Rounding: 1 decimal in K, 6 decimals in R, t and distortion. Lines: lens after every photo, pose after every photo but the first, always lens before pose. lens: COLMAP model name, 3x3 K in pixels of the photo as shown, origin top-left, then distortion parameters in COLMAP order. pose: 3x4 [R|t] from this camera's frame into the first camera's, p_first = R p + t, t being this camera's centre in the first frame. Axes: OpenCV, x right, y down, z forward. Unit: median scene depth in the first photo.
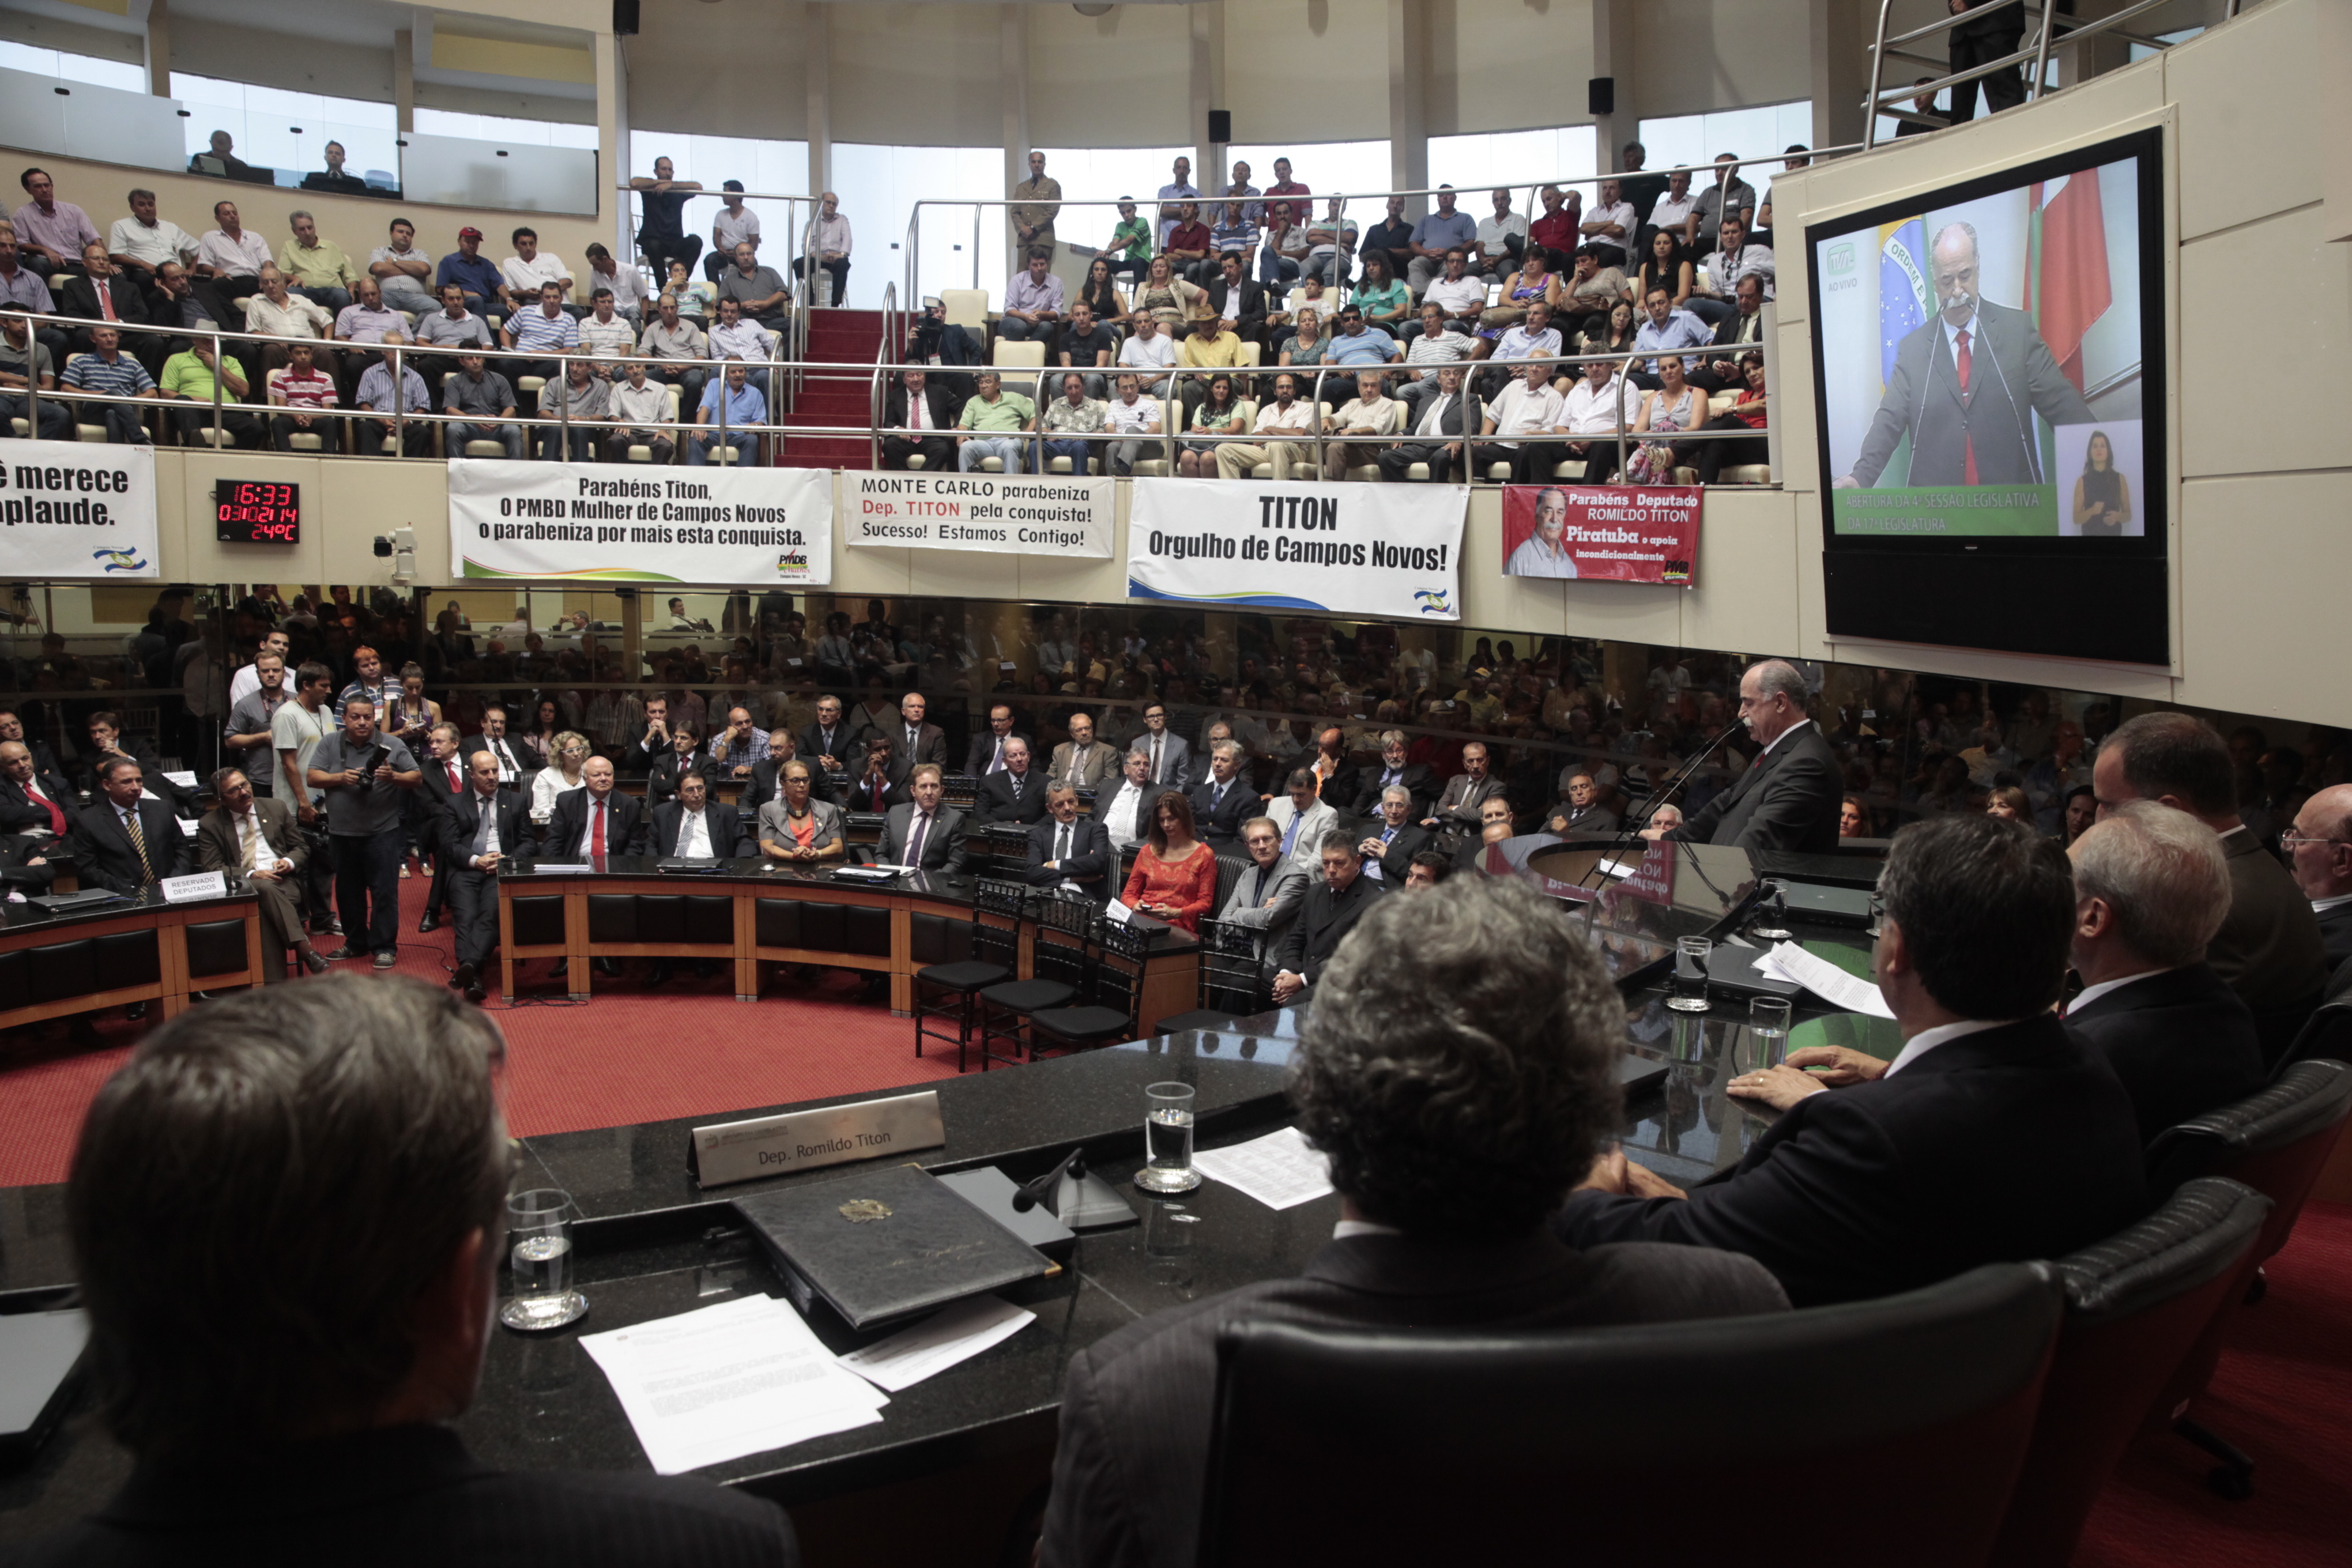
lens RADIAL K [[1618.9, 0, 1186.1], [0, 1618.9, 824.0], [0, 0, 1]] dist [-0.106652, 0.078773]
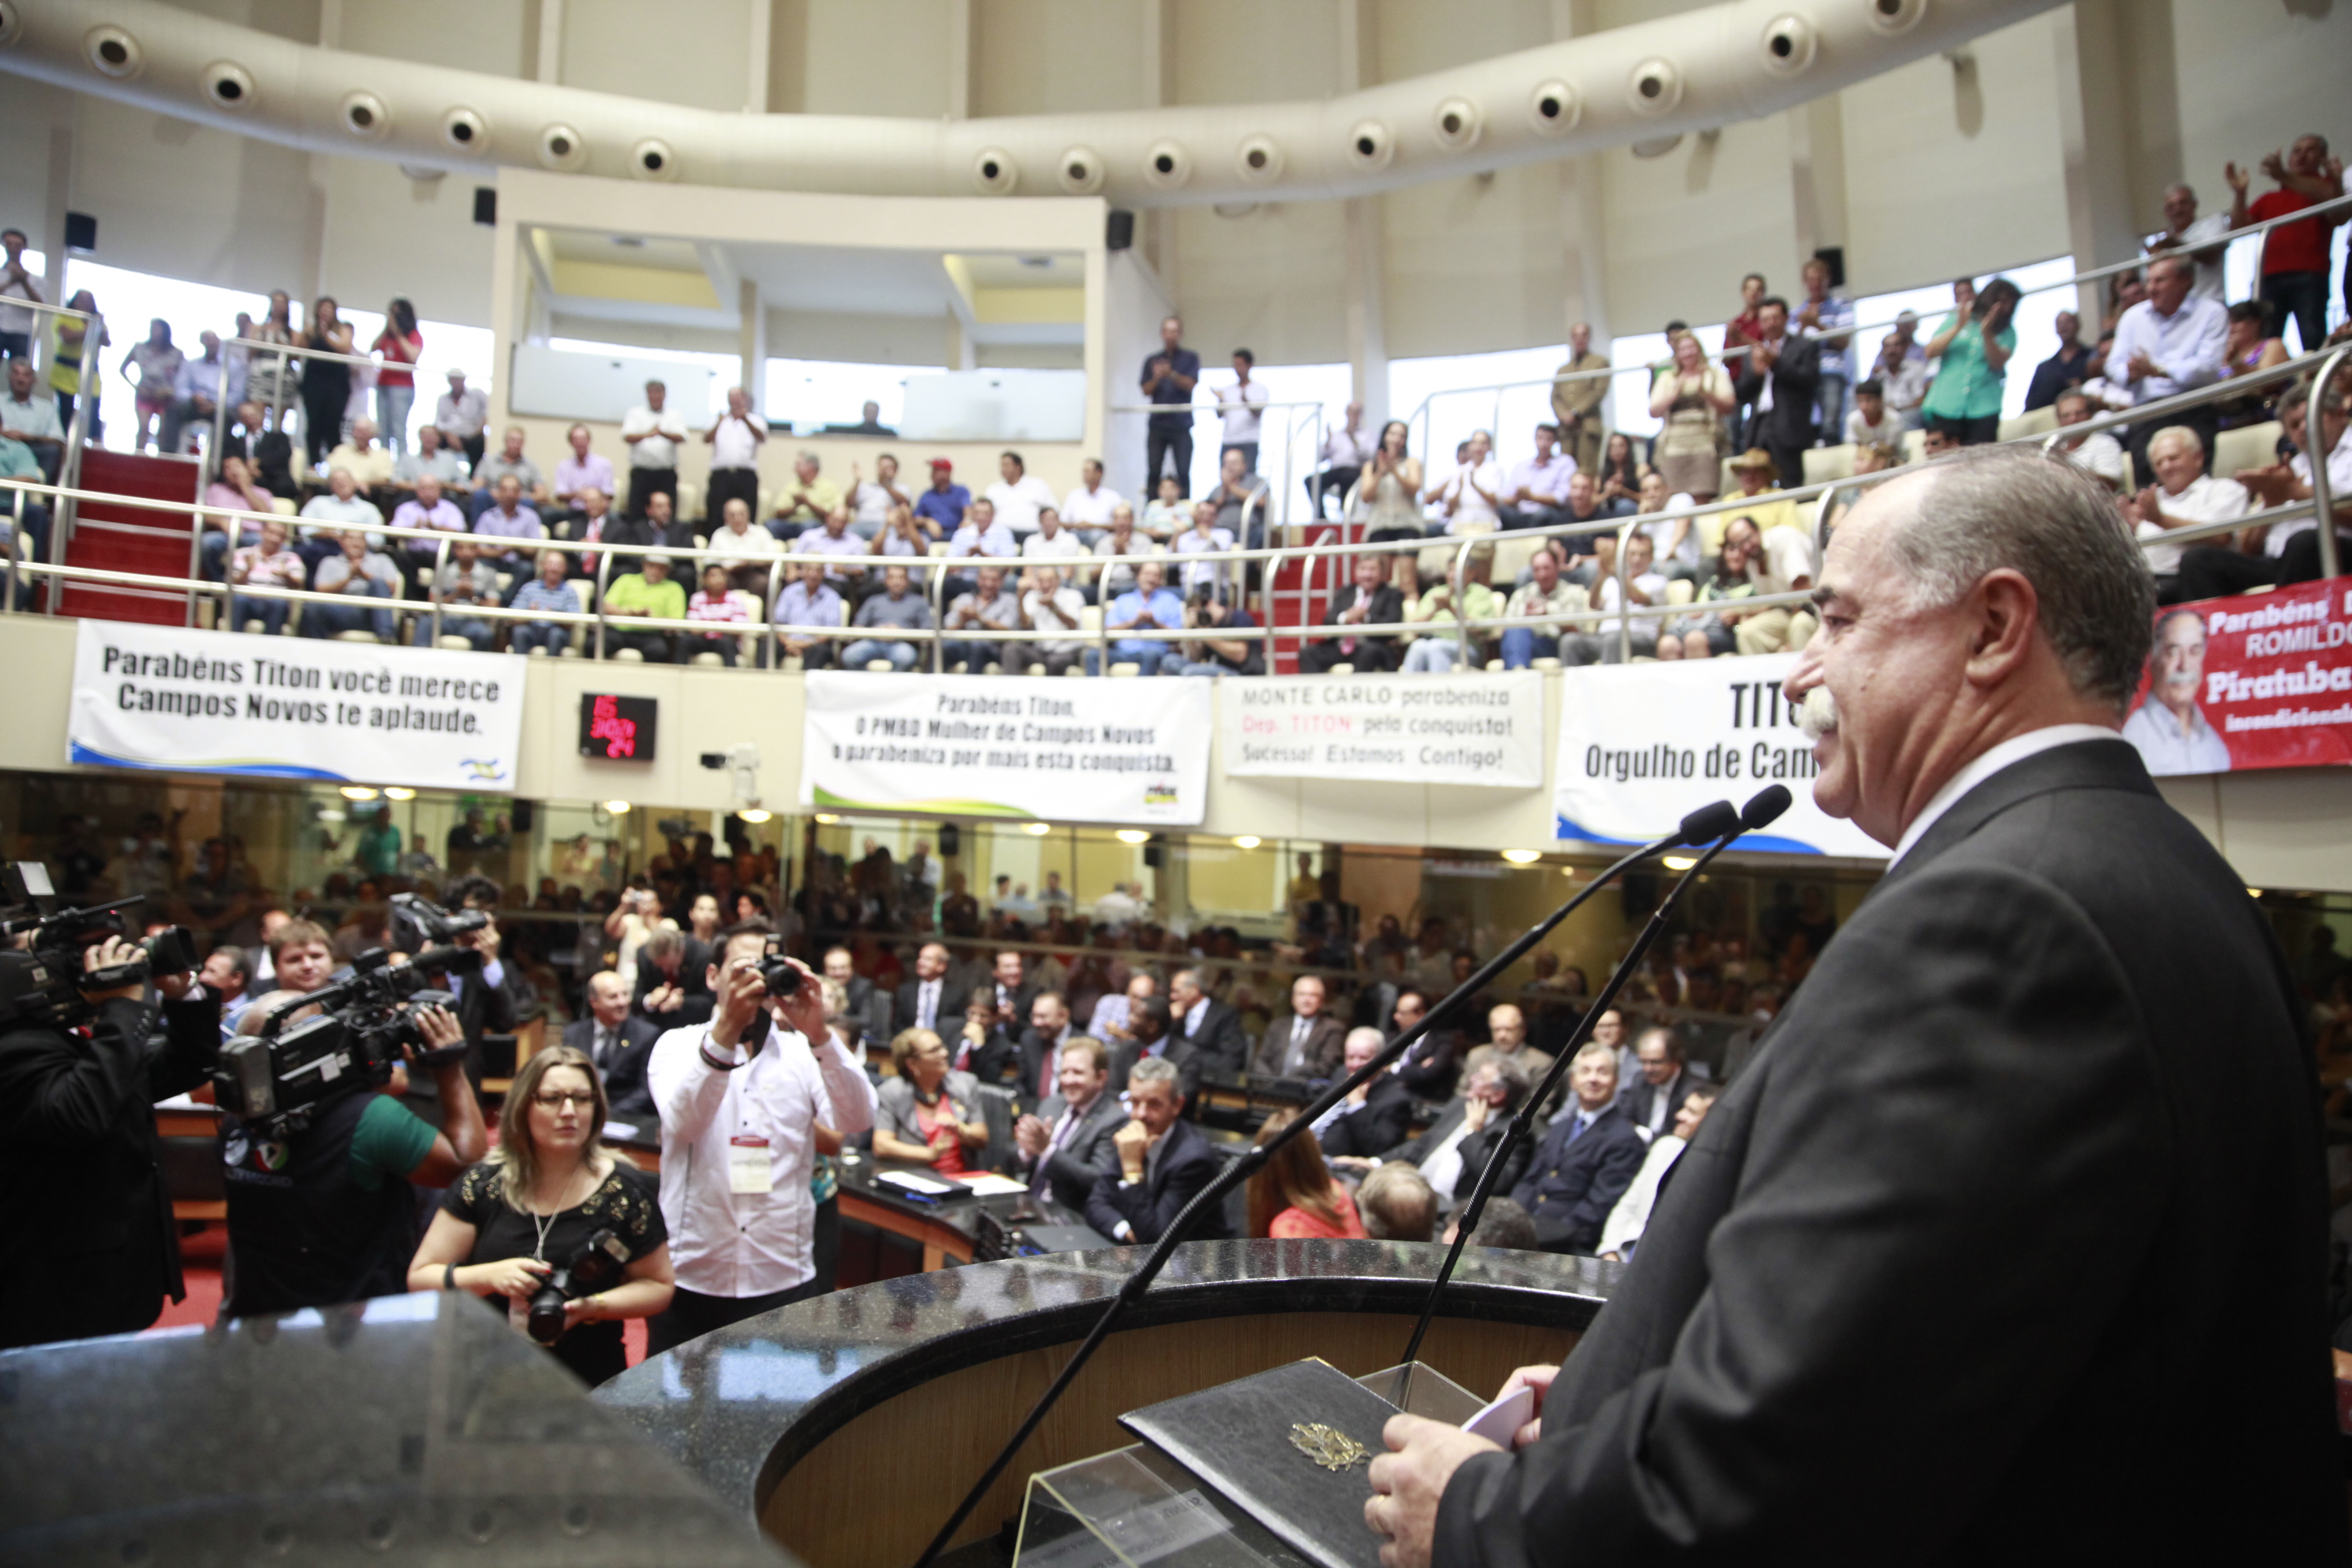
lens RADIAL K [[1618.9, 0, 1169.6], [0, 1618.9, 798.2], [0, 0, 1]] dist [-0.106652, 0.078773]
pose [[0.866564, -0.000740, -0.499066, 0.164106], [-0.110640, 0.974831, -0.193557, -0.006711], [0.486648, 0.222946, 0.844671, 0.335338]]
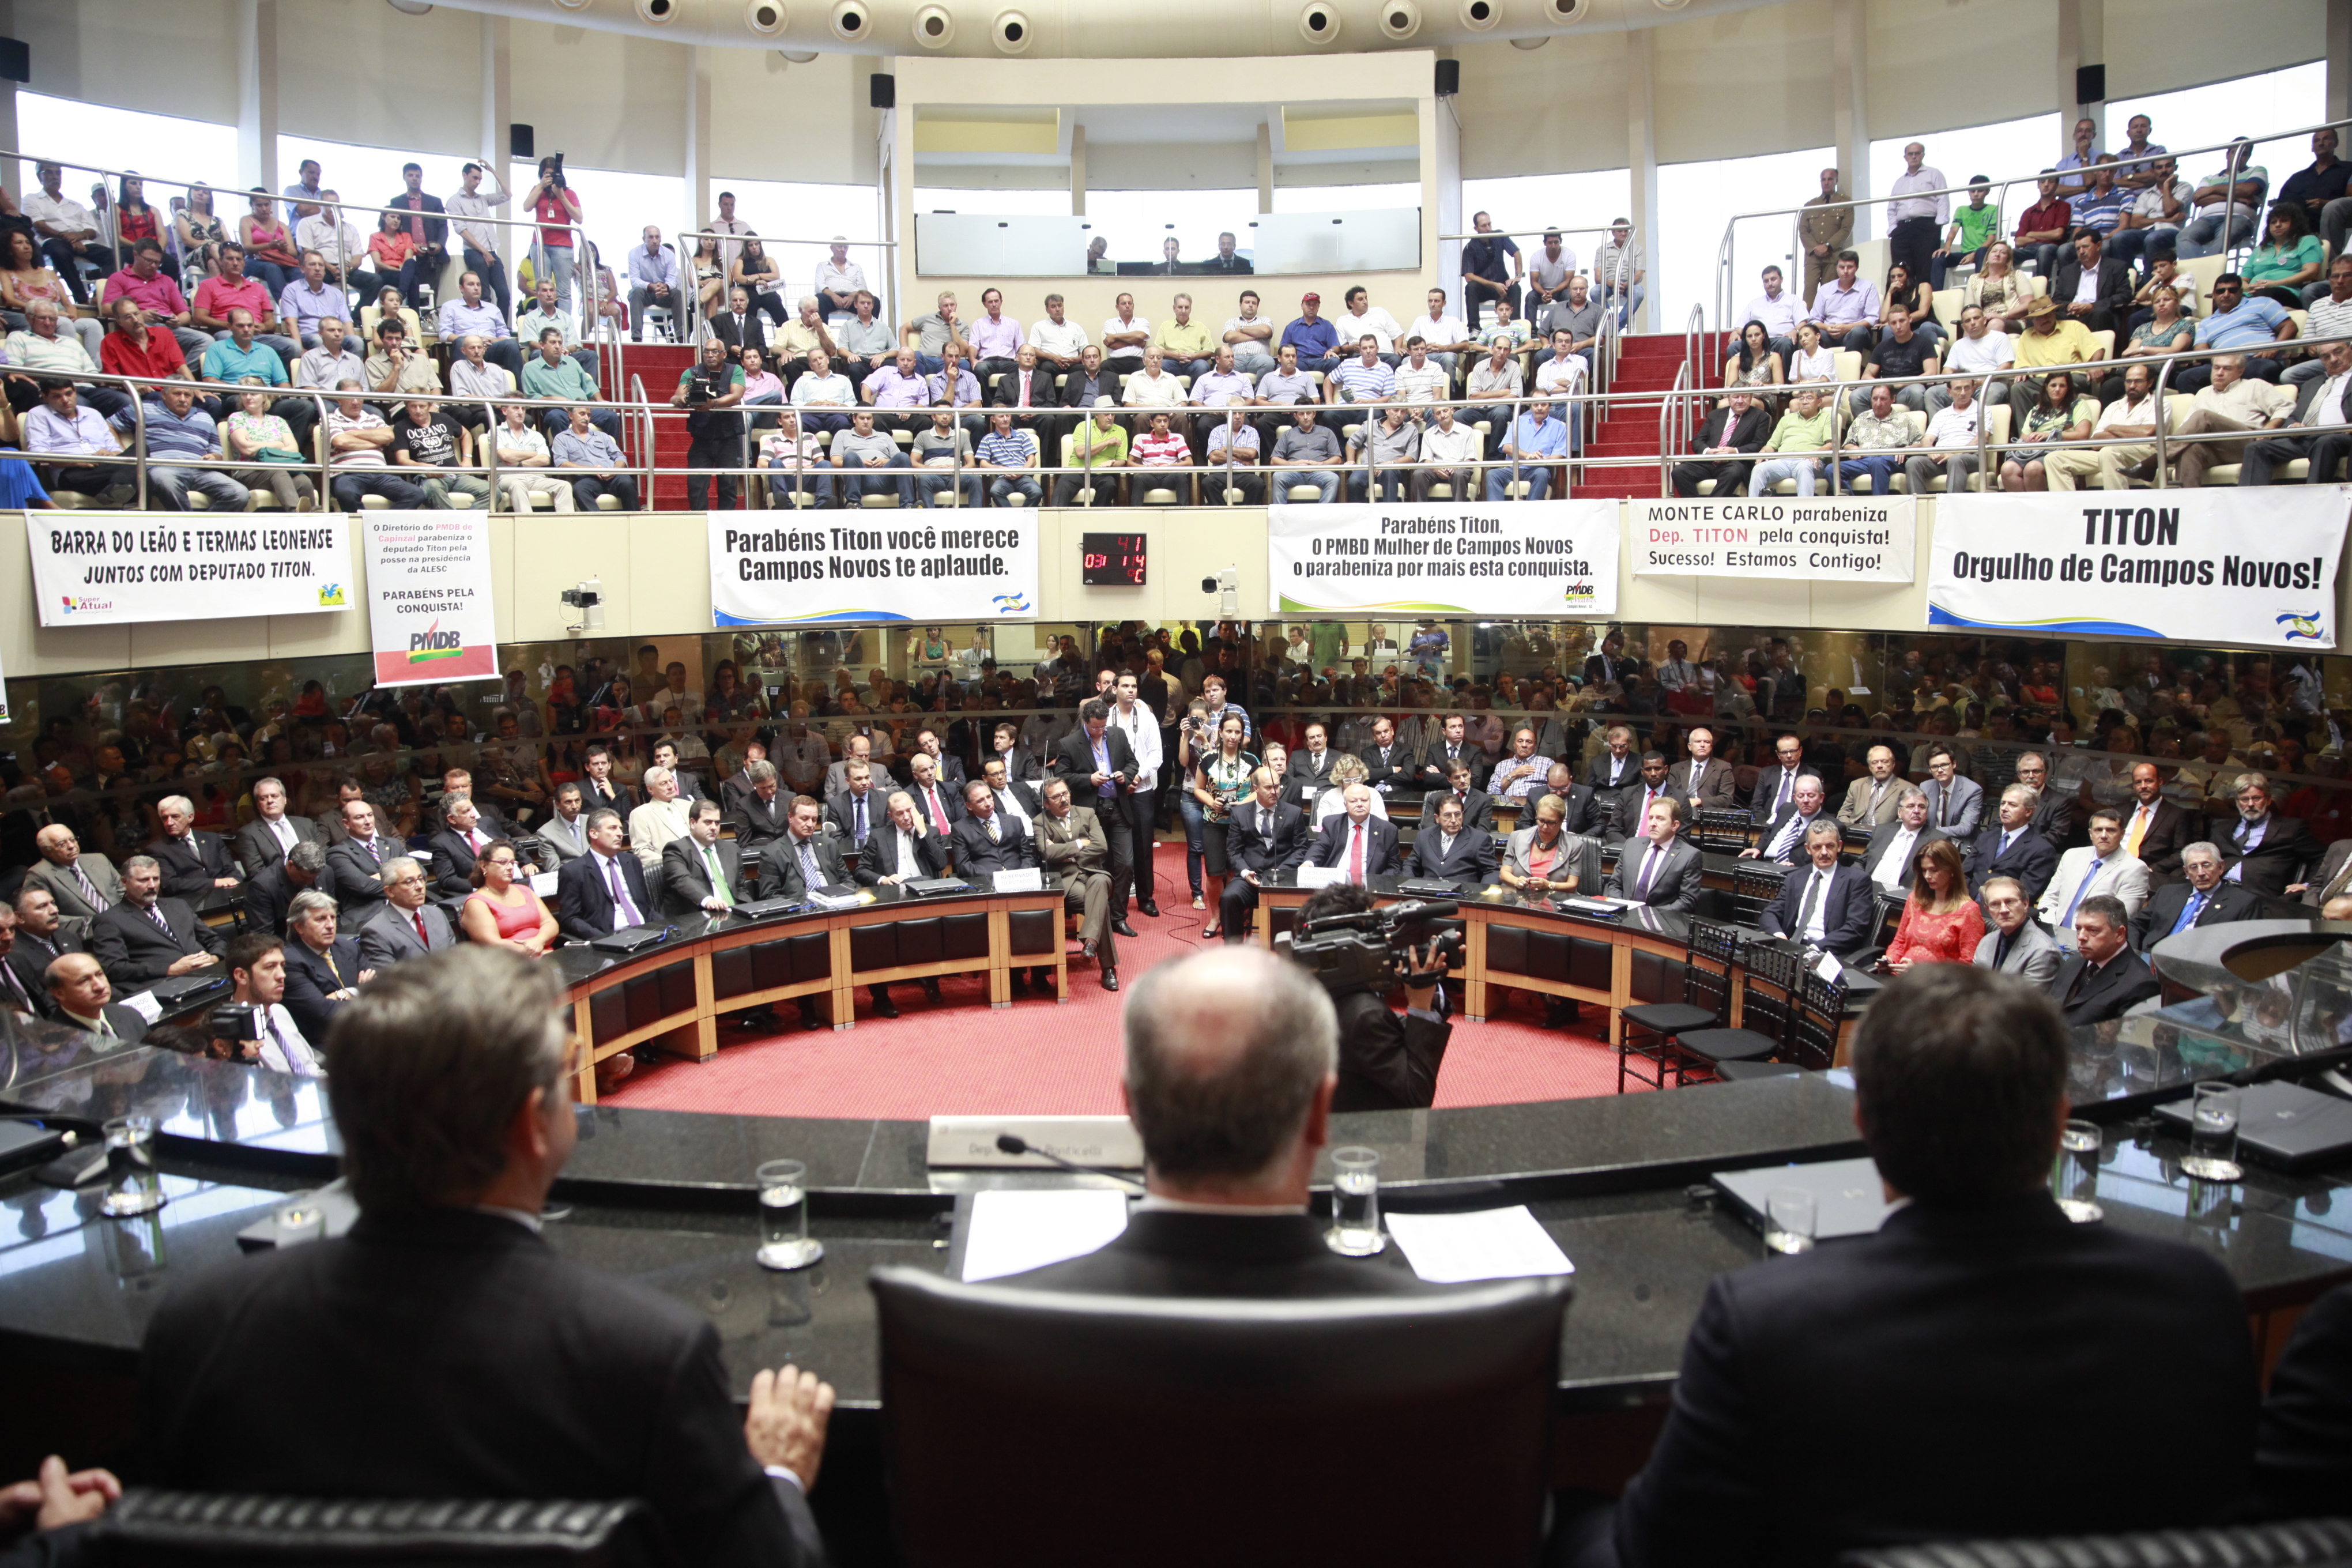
lens RADIAL K [[1618.9, 0, 1172.7], [0, 1618.9, 825.0], [0, 0, 1]] dist [-0.106652, 0.078773]
pose [[0.853439, 0.044462, -0.519293, 0.071046], [-0.048957, 0.998788, 0.005059, -0.009160], [0.518889, 0.021105, 0.854581, 0.003639]]
